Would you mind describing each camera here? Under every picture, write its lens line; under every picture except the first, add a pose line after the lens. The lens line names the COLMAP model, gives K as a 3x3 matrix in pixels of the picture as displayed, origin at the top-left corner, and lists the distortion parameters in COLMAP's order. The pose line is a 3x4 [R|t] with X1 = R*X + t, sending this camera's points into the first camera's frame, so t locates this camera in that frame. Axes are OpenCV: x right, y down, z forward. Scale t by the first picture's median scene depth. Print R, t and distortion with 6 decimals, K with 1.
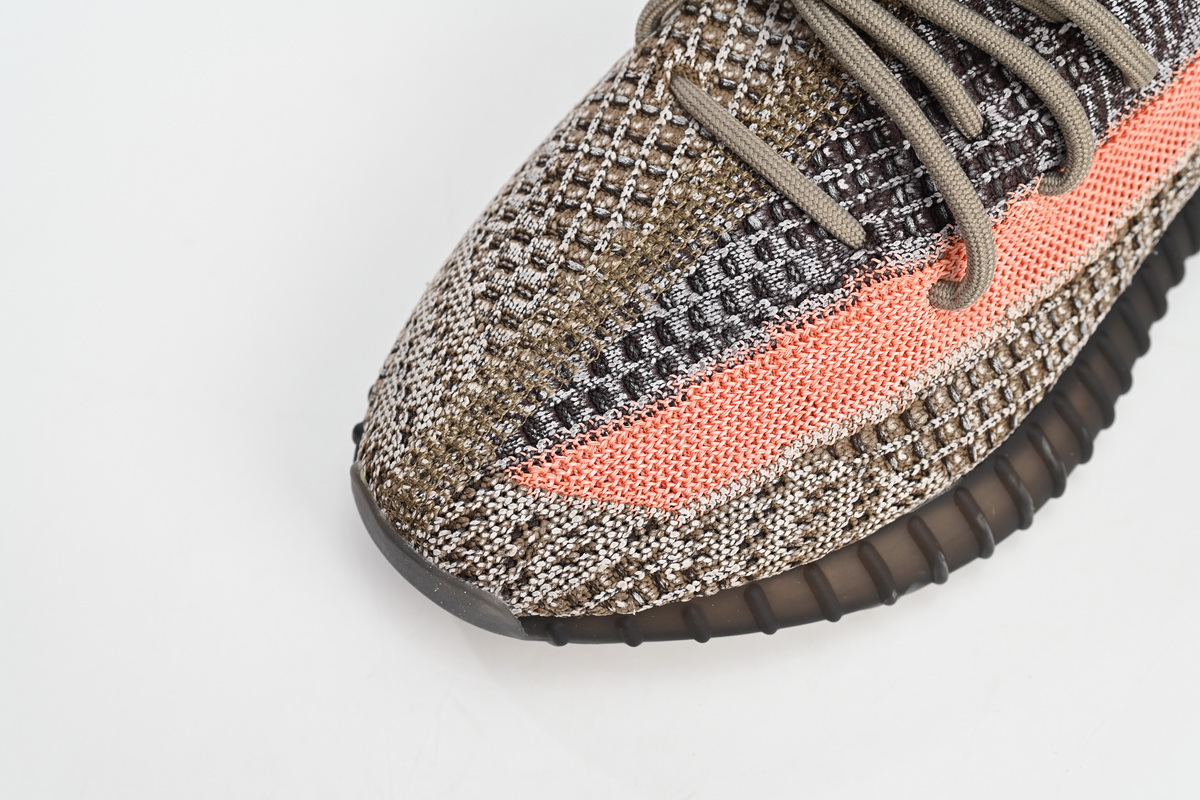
lens RADIAL K [[1913.6, 0, 598.3], [0, 1913.6, 401.7], [0, 0, 1]] dist [-0.012579, 0.000000]
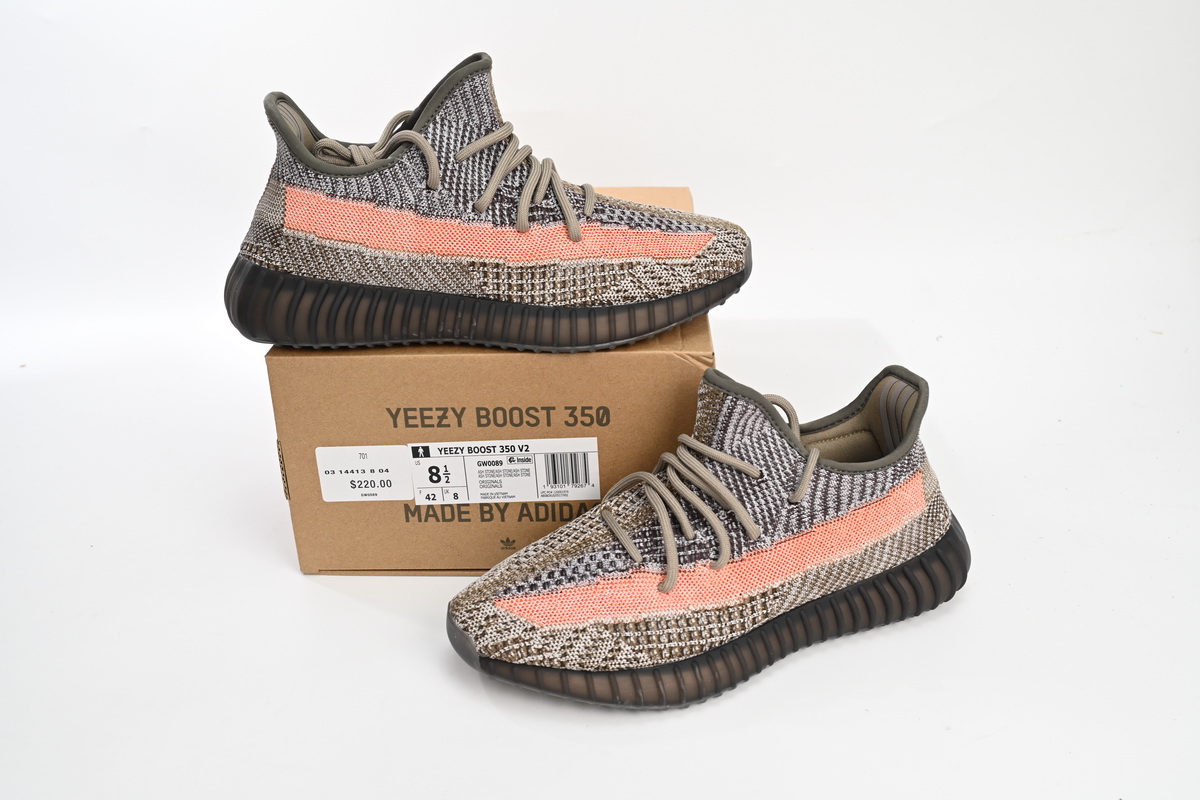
lens RADIAL K [[1129.1, 0, 602.2], [0, 1129.1, 399.5], [0, 0, 1]] dist [0.011322, 0.000000]
pose [[0.927970, 0.178371, -0.327193, 0.583605], [-0.338825, 0.769379, -0.541529, 0.646216], [0.155143, 0.613384, 0.774397, -0.432006]]
